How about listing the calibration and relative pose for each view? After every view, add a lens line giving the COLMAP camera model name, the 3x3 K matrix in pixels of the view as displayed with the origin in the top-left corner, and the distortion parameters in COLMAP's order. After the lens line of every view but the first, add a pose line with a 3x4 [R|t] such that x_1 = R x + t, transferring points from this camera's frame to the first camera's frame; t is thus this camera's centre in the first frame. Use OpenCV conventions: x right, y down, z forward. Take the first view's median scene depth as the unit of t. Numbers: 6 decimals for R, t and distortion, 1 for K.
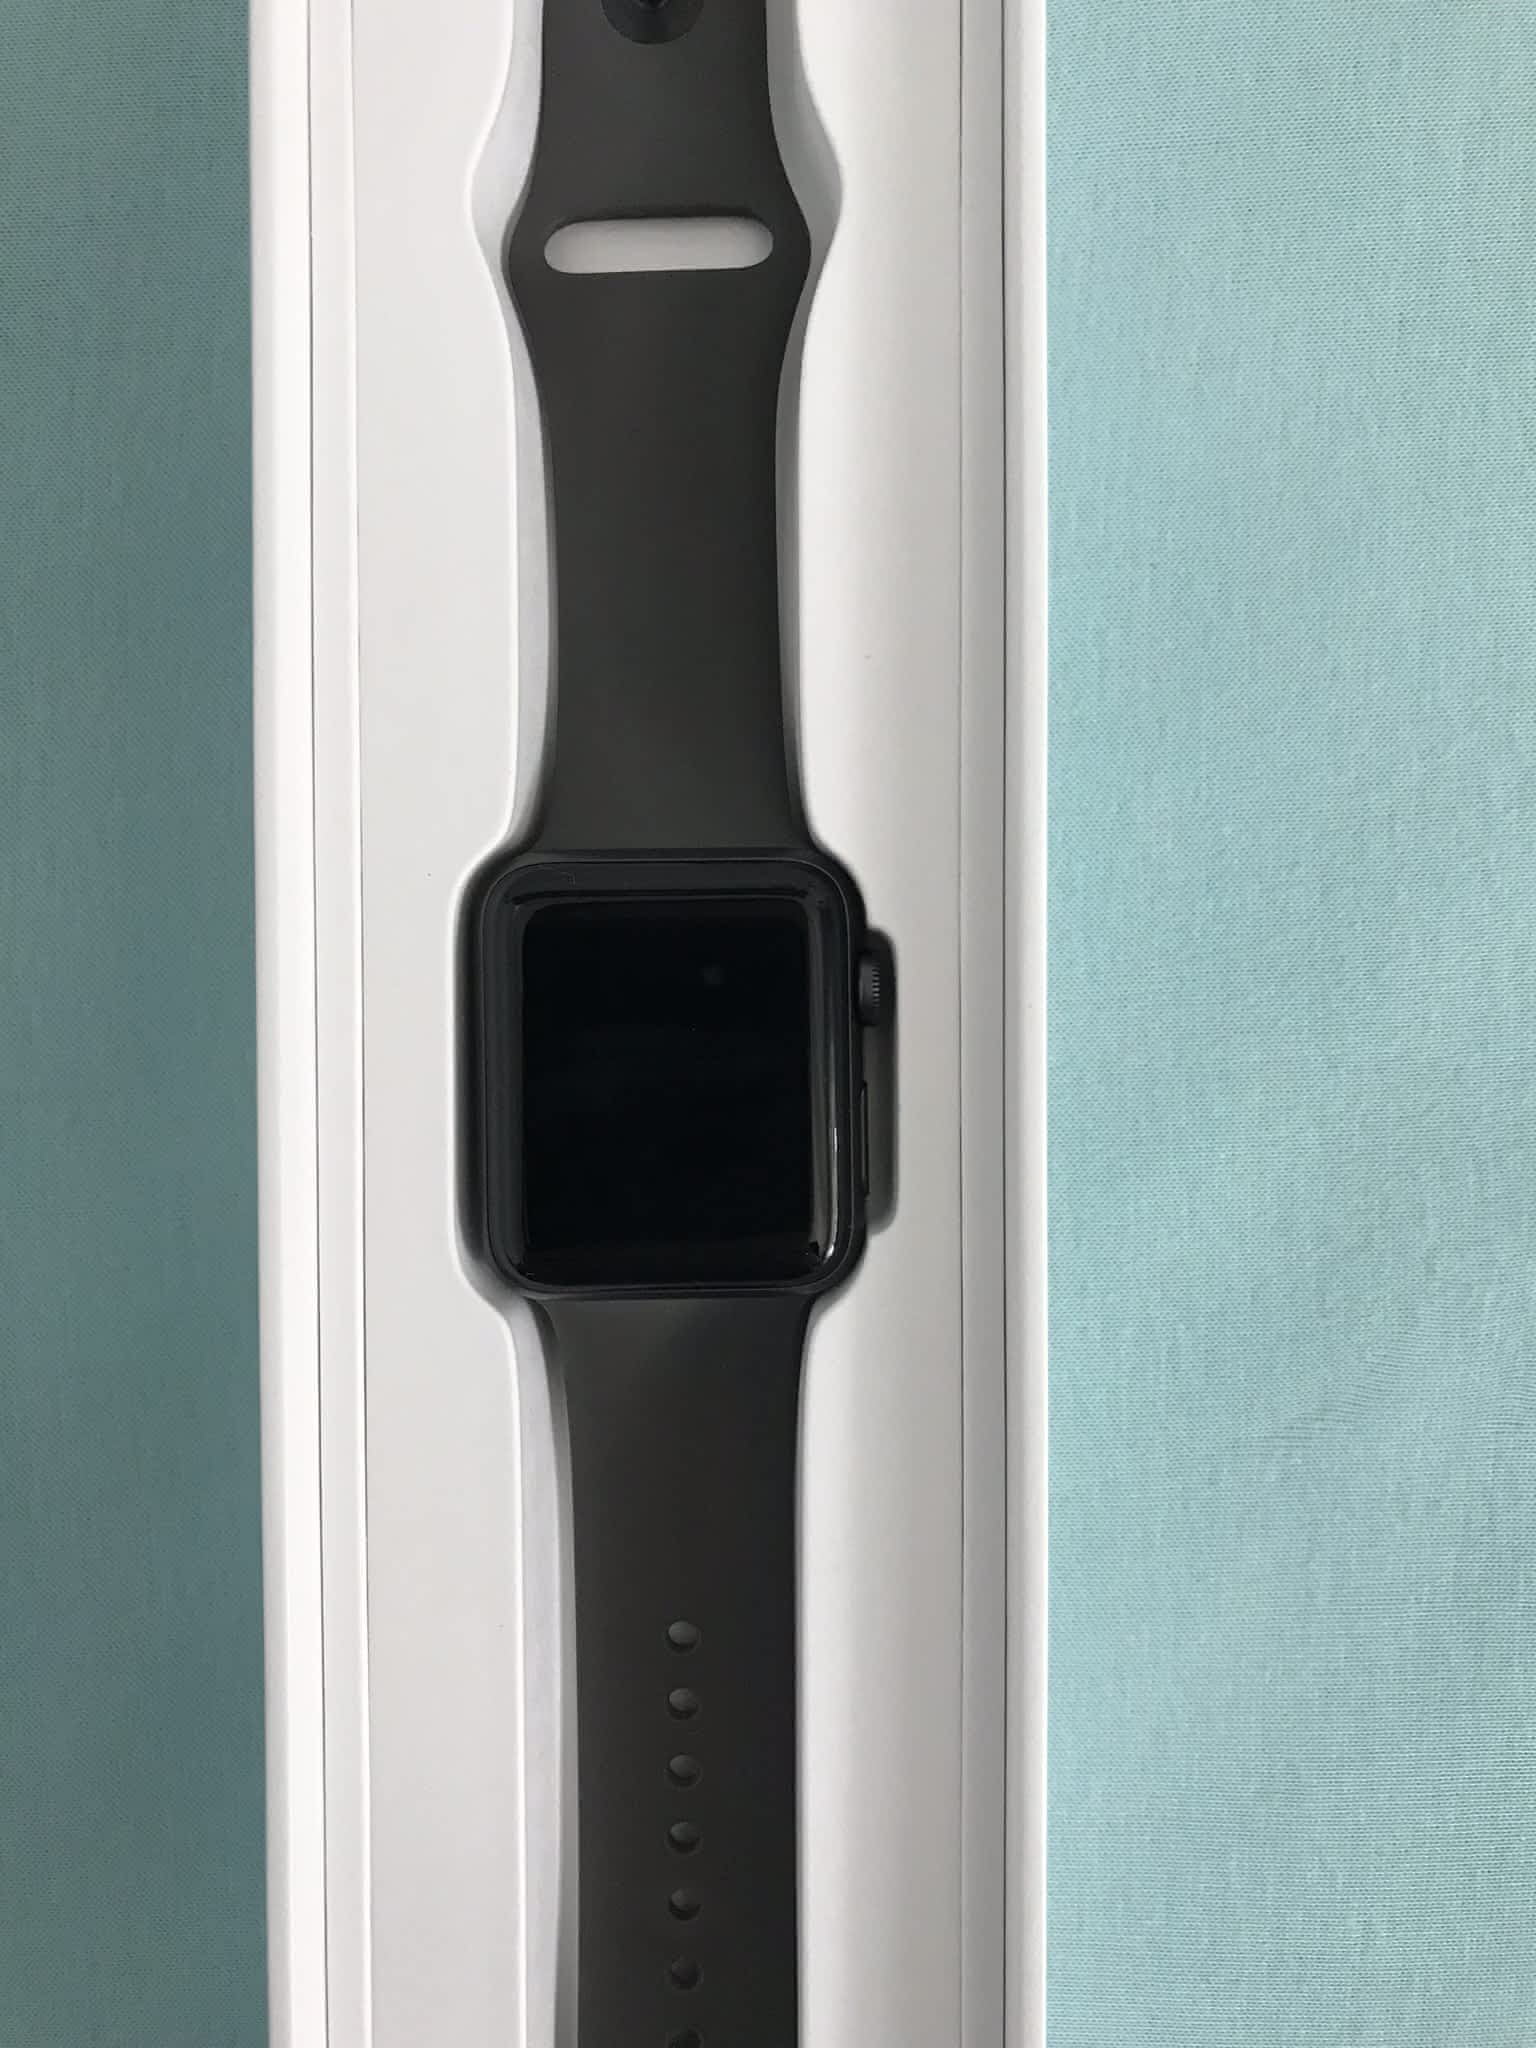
lens RADIAL K [[1685.0, 0, 768.0], [0, 1685.0, 1024.0], [0, 0, 1]] dist [-0.008934, 0.066523]
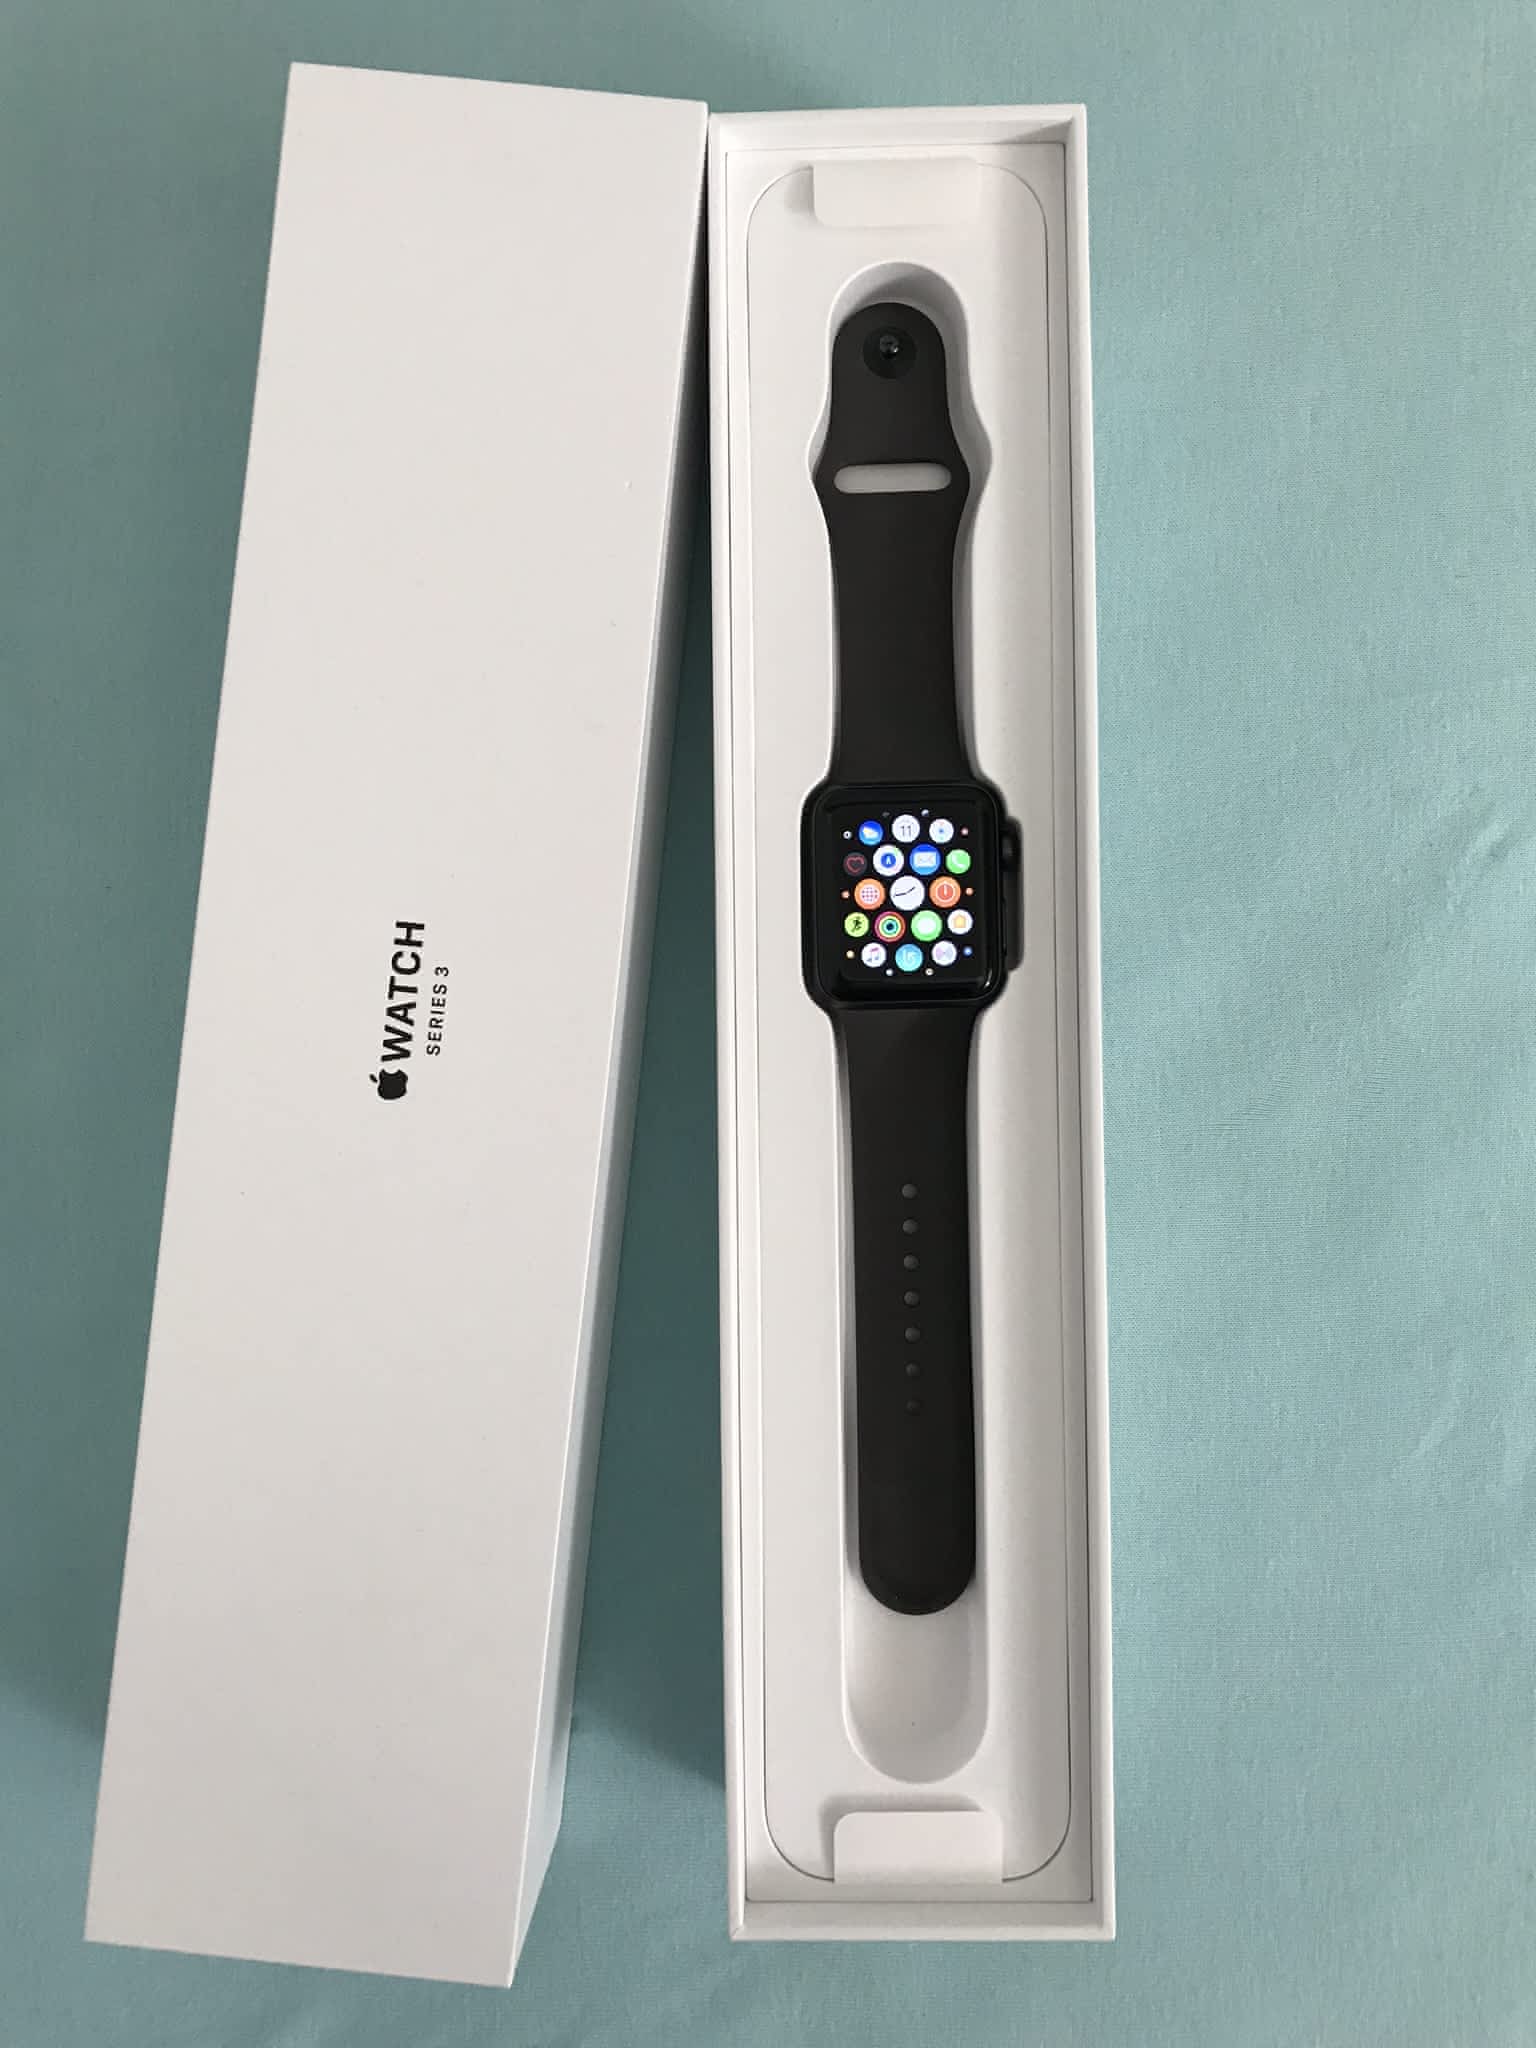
lens RADIAL K [[1678.0, 0, 768.0], [0, 1678.0, 1024.0], [0, 0, 1]] dist [0.088624, -0.002660]
pose [[0.999900, -0.008986, 0.010905, -0.205340], [0.009542, 0.998600, -0.052037, 0.237762], [-0.010422, 0.052136, 0.998586, -0.813480]]
